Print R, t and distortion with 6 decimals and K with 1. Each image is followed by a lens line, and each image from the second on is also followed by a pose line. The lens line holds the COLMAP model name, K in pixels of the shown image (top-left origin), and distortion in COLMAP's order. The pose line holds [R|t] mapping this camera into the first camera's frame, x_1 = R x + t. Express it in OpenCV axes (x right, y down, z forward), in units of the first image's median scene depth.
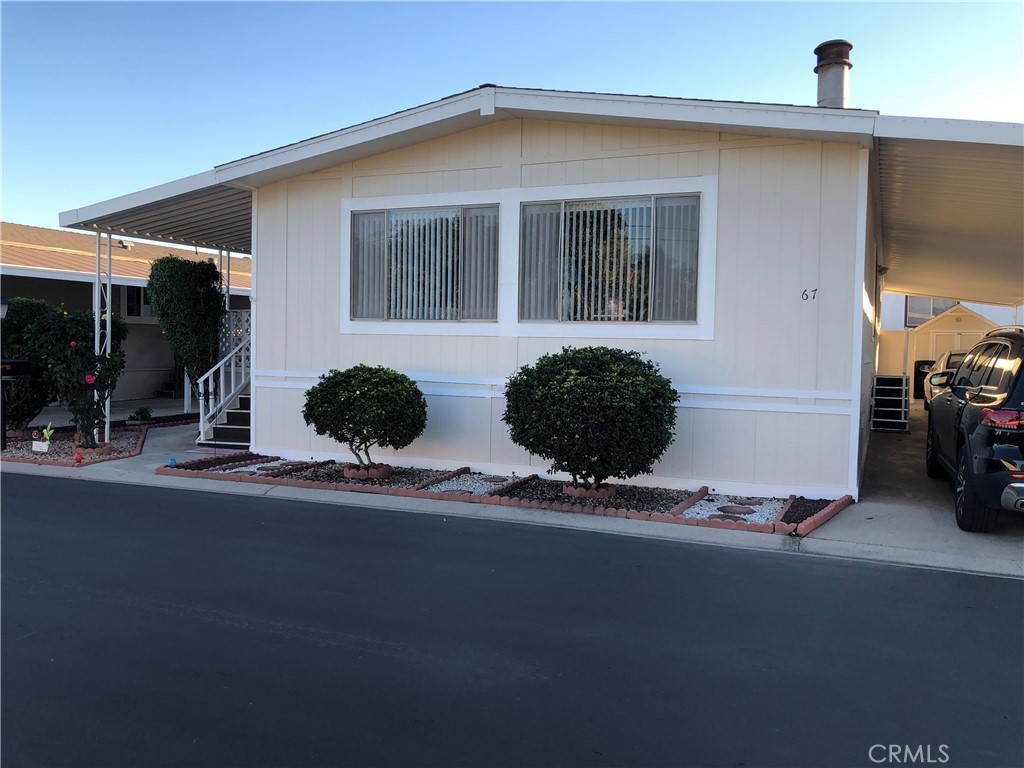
lens RADIAL K [[843.8, 0, 503.3], [0, 843.8, 385.1], [0, 0, 1]] dist [0.007211, -0.001985]
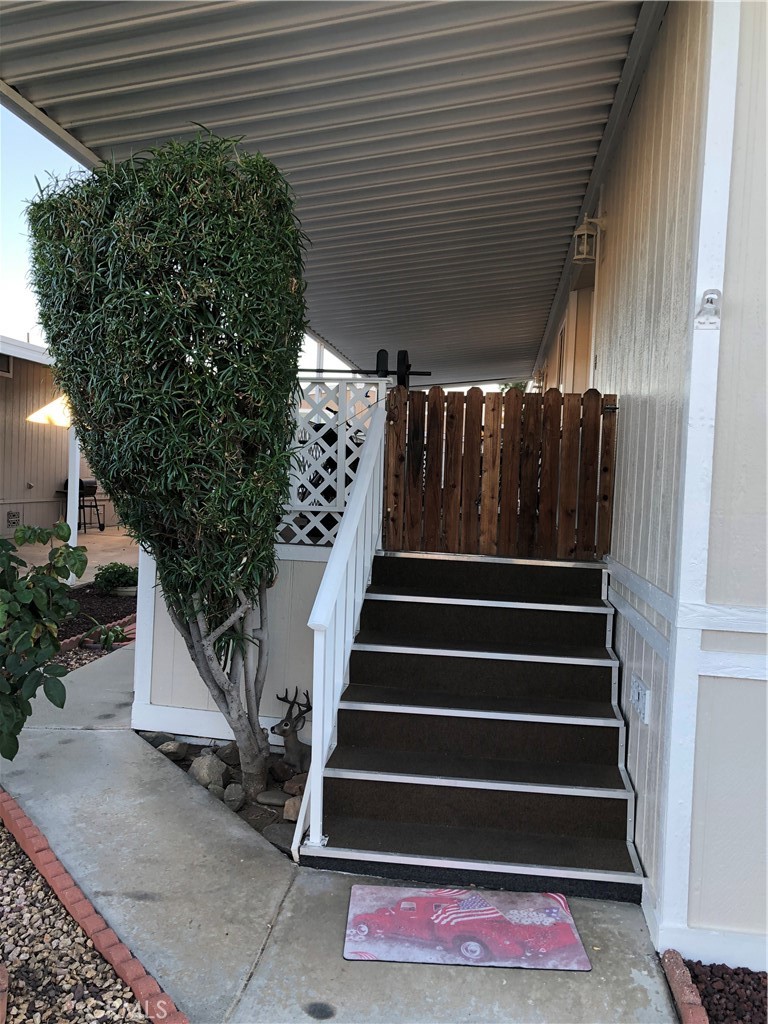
lens RADIAL K [[843.8, 0, 386.6], [0, 843.8, 510.5], [0, 0, 1]] dist [0.007211, -0.001985]
pose [[0.958695, 0.014112, 0.284086, -0.531476], [-0.015467, 0.999877, 0.002527, -0.052002], [-0.284015, -0.006817, 0.958795, 0.949186]]
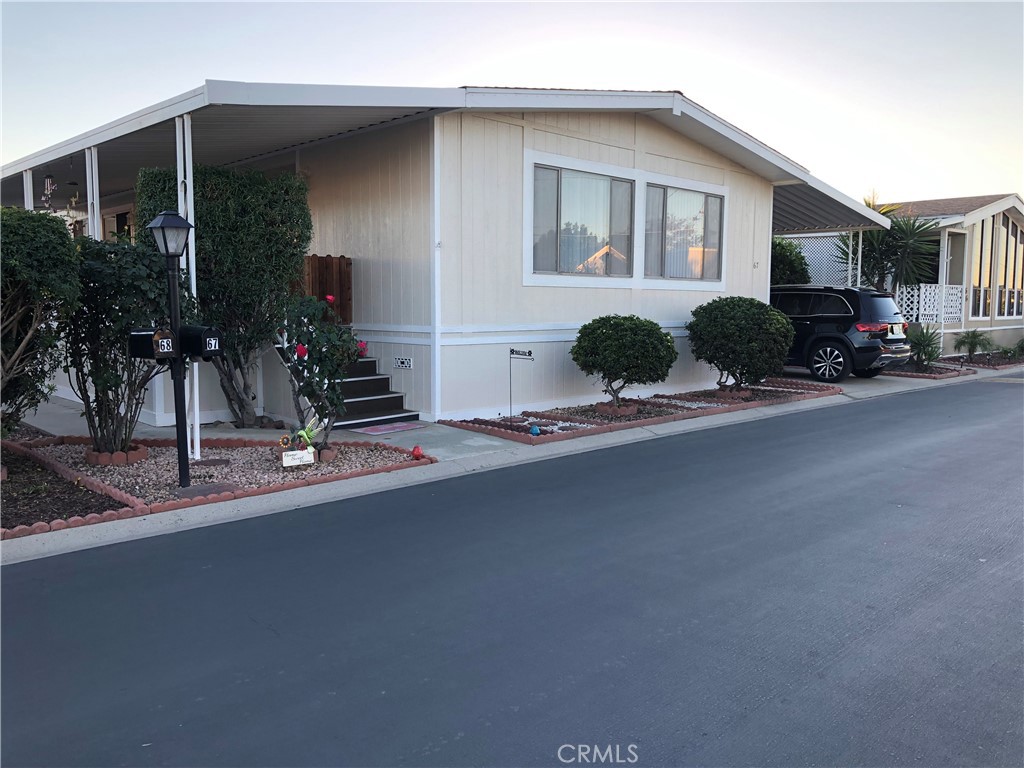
lens RADIAL K [[848.0, 0, 508.2], [0, 848.0, 387.0], [0, 0, 1]] dist [0.020393, -0.008954]
pose [[0.372728, -0.107781, 0.921660, -1.286992], [0.041271, 0.994174, 0.099570, -0.047033], [-0.927022, 0.000926, 0.375005, 0.721128]]
